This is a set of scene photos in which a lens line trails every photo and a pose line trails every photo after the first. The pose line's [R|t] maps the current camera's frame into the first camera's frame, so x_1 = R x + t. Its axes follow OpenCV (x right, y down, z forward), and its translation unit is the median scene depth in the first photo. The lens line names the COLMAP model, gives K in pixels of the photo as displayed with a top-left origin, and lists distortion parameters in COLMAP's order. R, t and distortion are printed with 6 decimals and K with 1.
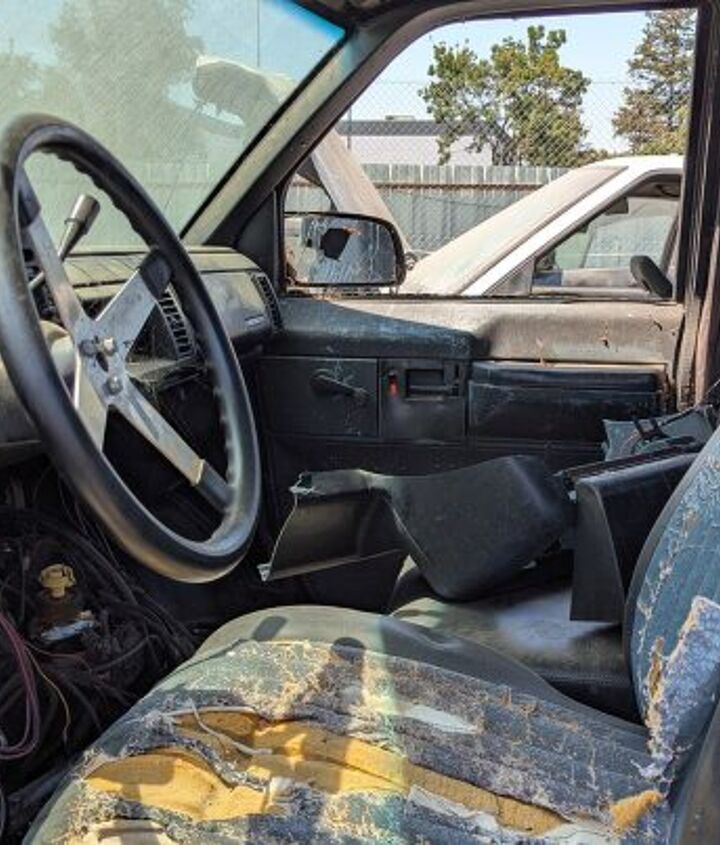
lens RADIAL K [[1063.1, 0, 360.0], [0, 1063.1, 422.5], [0, 0, 1]] dist [0.104715, -0.069700]
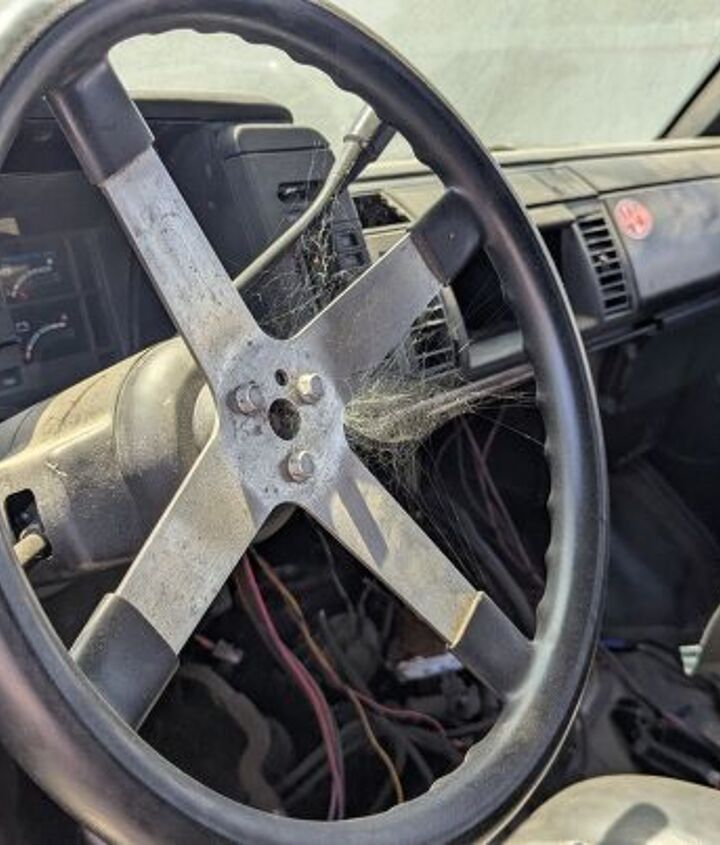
lens RADIAL K [[1097.9, 0, 360.0], [0, 1097.9, 422.5], [0, 0, 1]] dist [0.028685, -0.012297]
pose [[0.878671, 0.105929, -0.465528, 0.045756], [-0.054995, 0.991042, 0.121706, -0.106908], [0.474249, -0.081338, 0.876625, 0.449193]]
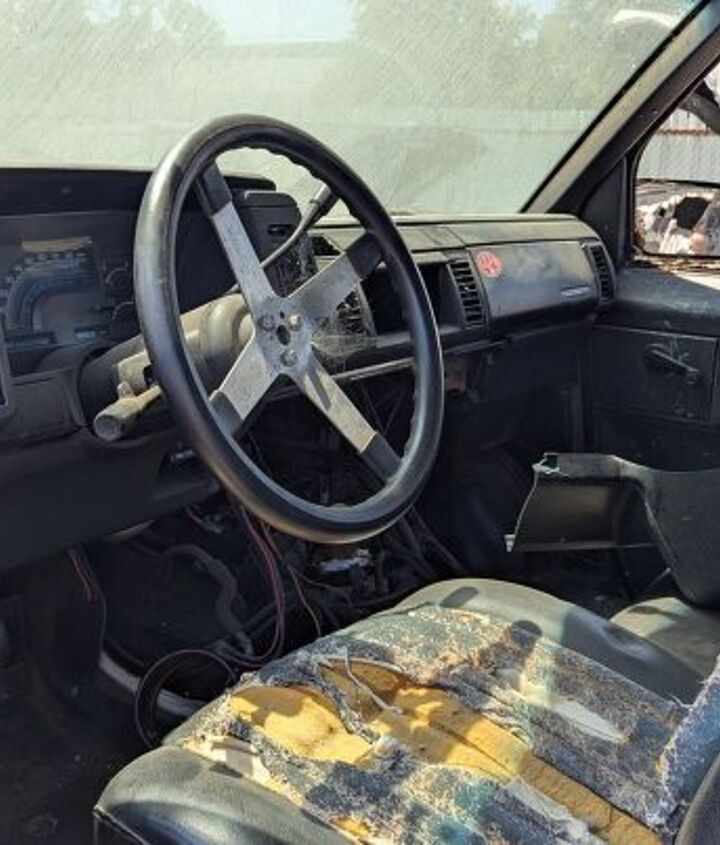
lens RADIAL K [[1056.4, 0, 360.3], [0, 1056.4, 406.4], [0, 0, 1]] dist [0.099677, -0.090520]
pose [[0.910143, 0.111139, -0.399109, 0.240872], [-0.097632, 0.993752, 0.054083, -0.043286], [0.402627, -0.010257, 0.915307, 0.015063]]
